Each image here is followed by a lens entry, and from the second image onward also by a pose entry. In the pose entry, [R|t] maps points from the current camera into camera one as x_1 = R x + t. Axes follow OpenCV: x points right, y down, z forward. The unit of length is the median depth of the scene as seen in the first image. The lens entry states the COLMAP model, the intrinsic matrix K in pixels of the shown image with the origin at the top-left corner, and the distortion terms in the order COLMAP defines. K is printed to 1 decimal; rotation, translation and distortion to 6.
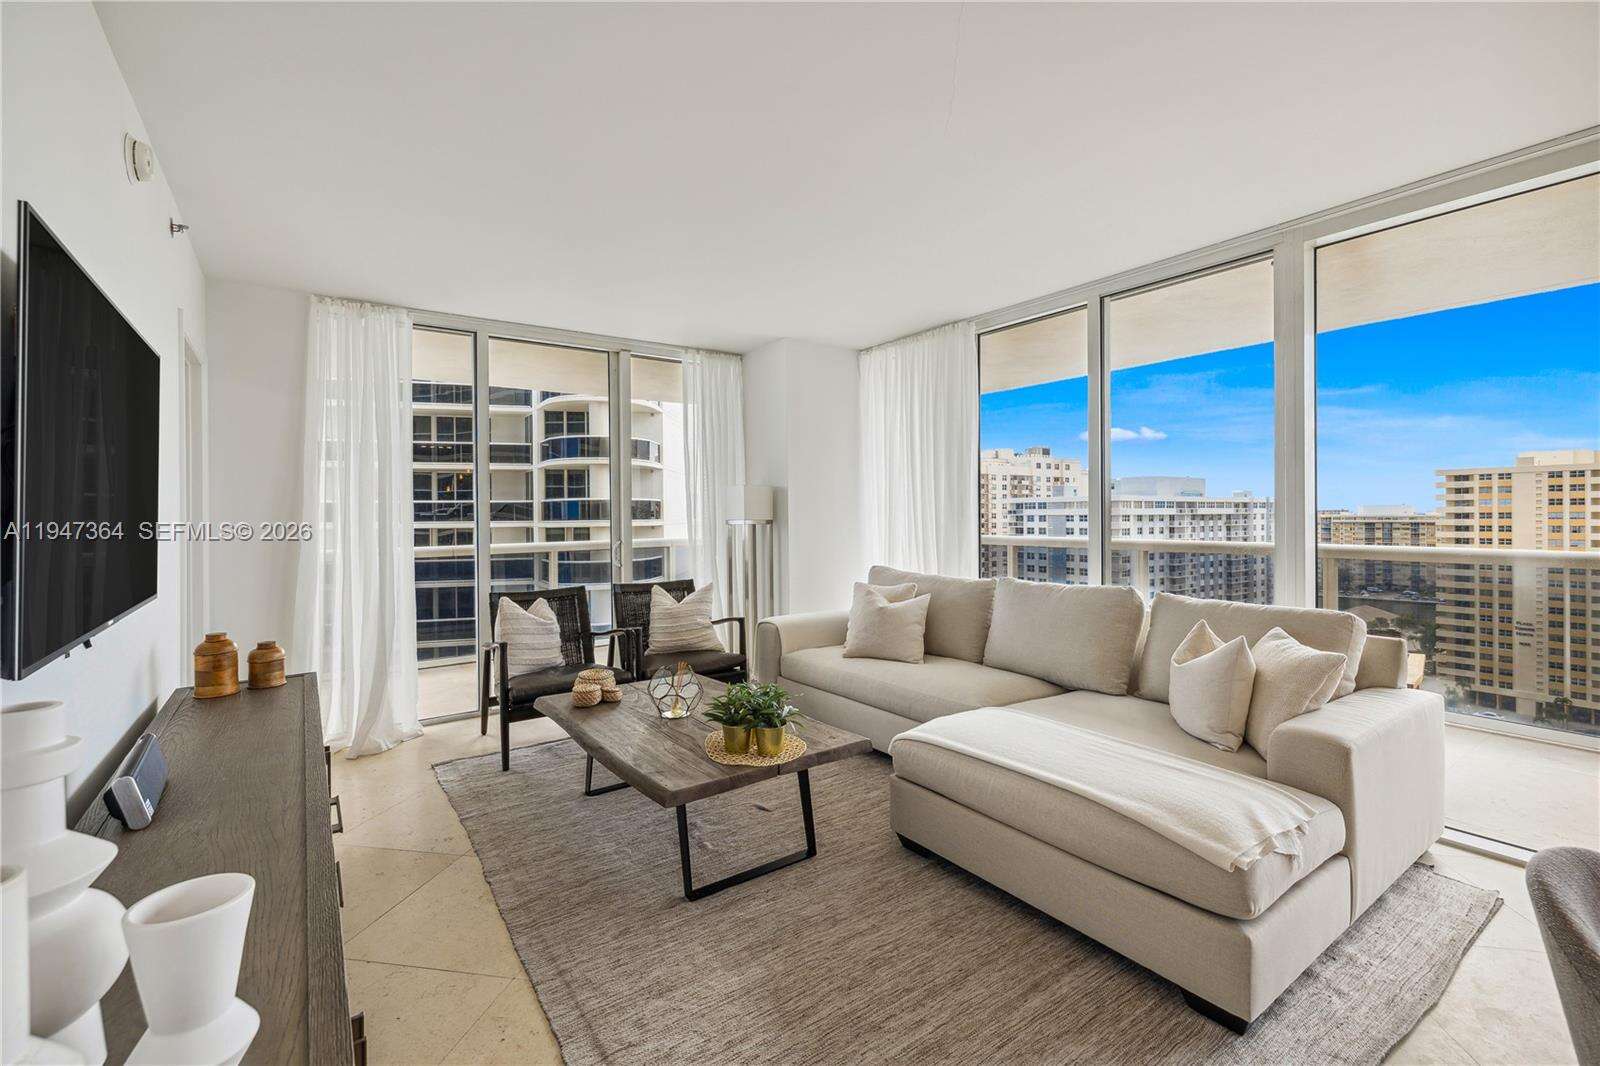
lens RADIAL K [[695.5, 0, 797.5], [0, 695.5, 516.1], [0, 0, 1]] dist [-0.000581, -0.000002]
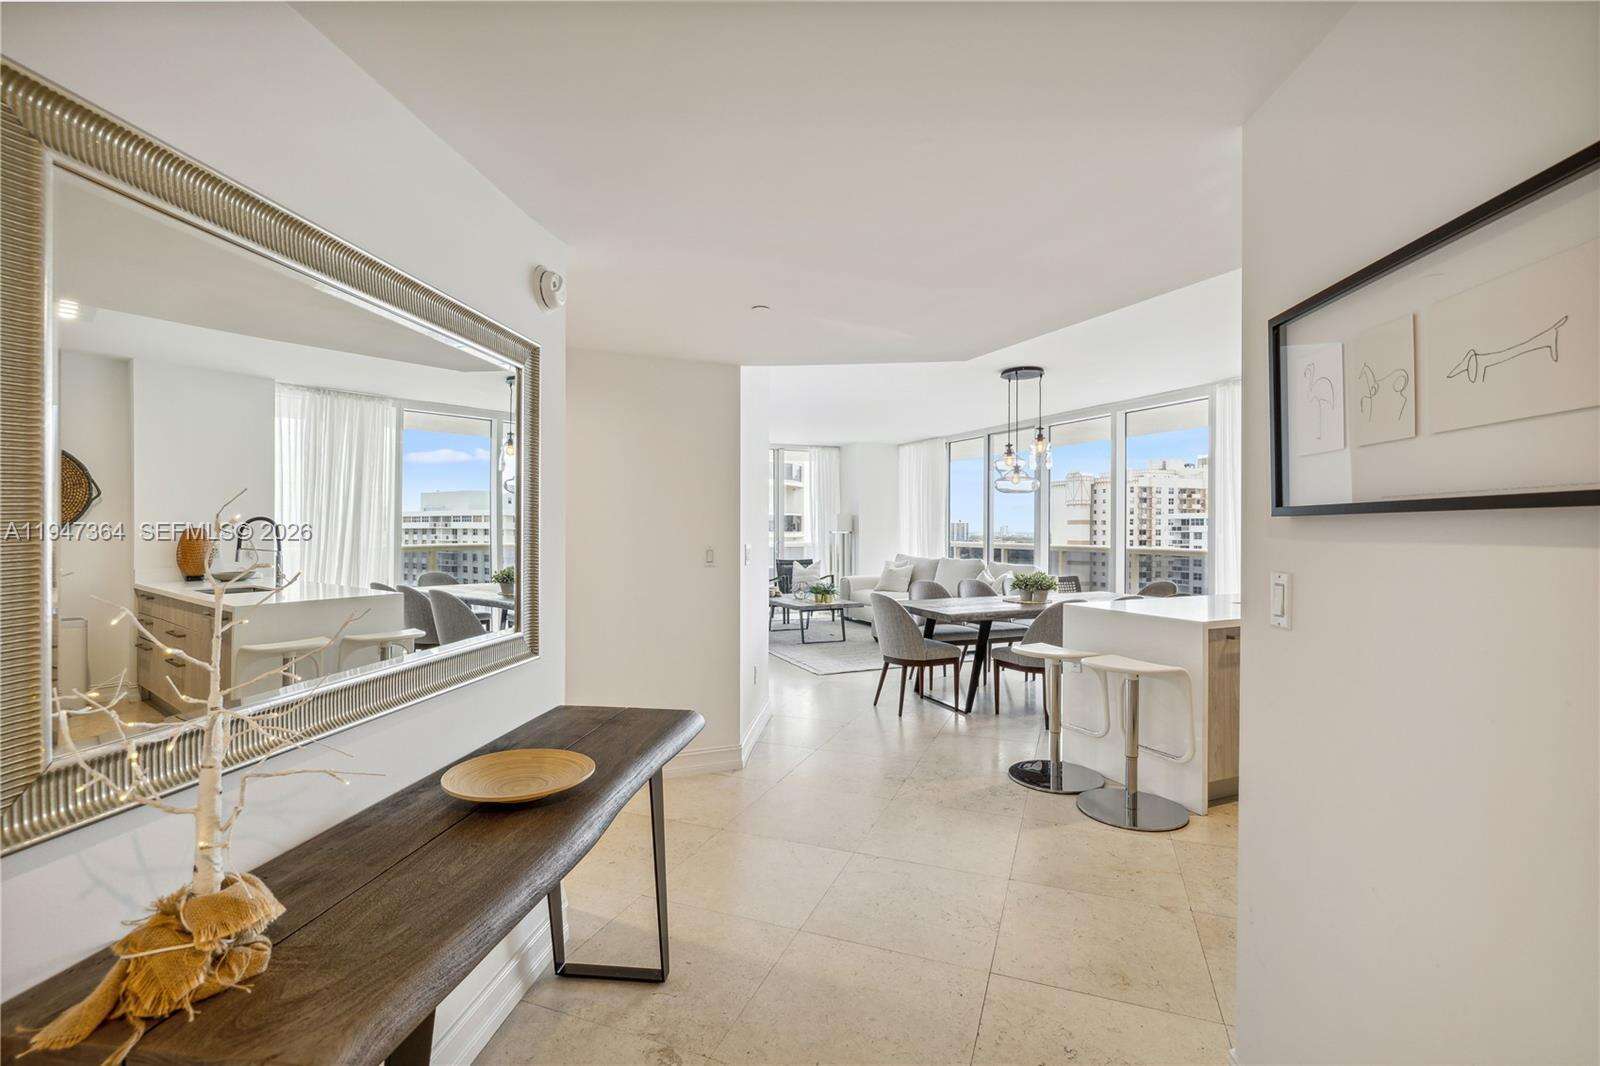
lens RADIAL K [[742.3, 0, 843.8], [0, 742.3, 533.2], [0, 0, 1]] dist [-0.001213, -0.000070]
pose [[0.990562, 0.011243, -0.136602, 0.271375], [-0.010643, 0.999930, 0.005127, 0.000297], [0.136651, -0.003625, 0.990613, -1.314321]]
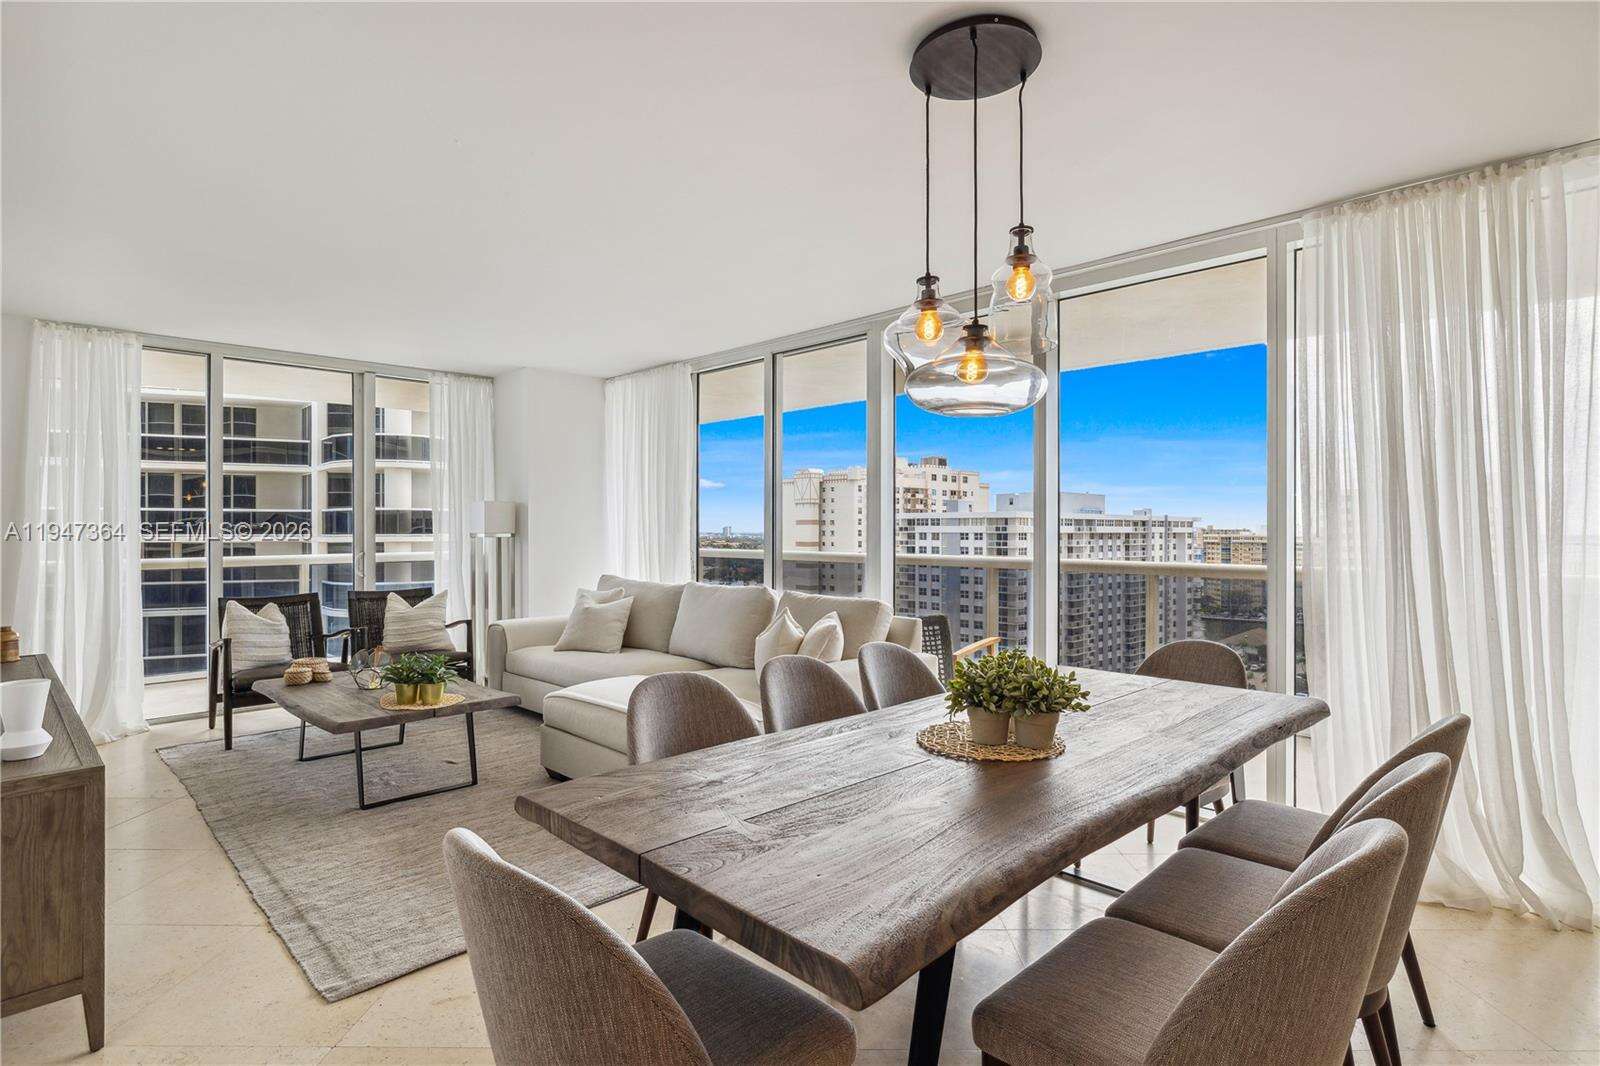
lens RADIAL K [[814.7, 0, 807.2], [0, 814.7, 528.1], [0, 0, 1]] dist [0.002245, 0.000071]
pose [[0.984754, 0.008690, 0.173734, 0.221936], [-0.007845, 0.999954, -0.005555, 0.000860], [-0.173774, 0.004107, 0.984777, -0.384212]]
